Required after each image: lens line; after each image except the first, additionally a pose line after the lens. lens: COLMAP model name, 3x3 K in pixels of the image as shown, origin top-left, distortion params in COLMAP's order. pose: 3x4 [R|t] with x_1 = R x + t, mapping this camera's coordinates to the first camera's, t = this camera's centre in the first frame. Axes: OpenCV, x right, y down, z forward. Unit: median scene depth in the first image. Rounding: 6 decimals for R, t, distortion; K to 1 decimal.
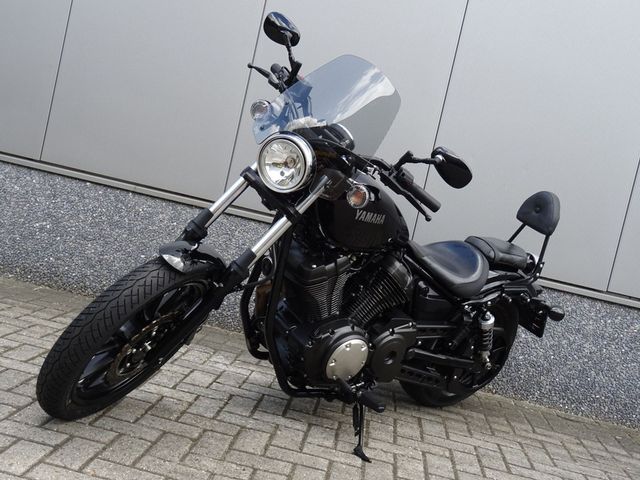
lens RADIAL K [[739.1, 0, 320.0], [0, 739.1, 240.0], [0, 0, 1]] dist [-0.016951, -0.025051]
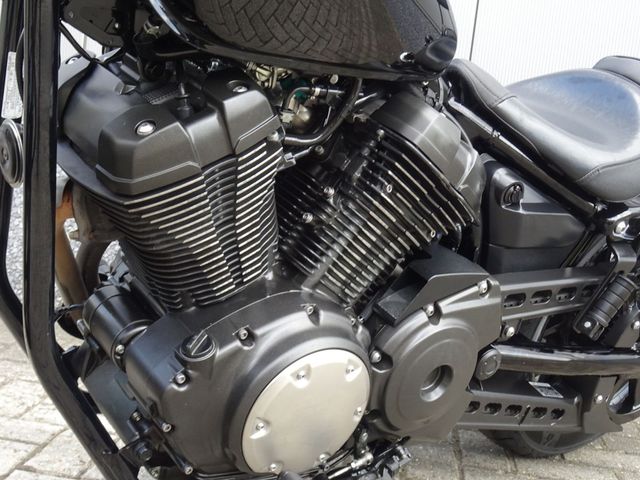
lens RADIAL K [[754.9, 0, 320.0], [0, 754.9, 240.0], [0, 0, 1]] dist [-0.006230, 0.002484]
pose [[0.992975, -0.101138, -0.061414, 0.068290], [0.104487, 0.993058, 0.054016, 0.063751], [0.055525, -0.060054, 0.996650, 0.634640]]
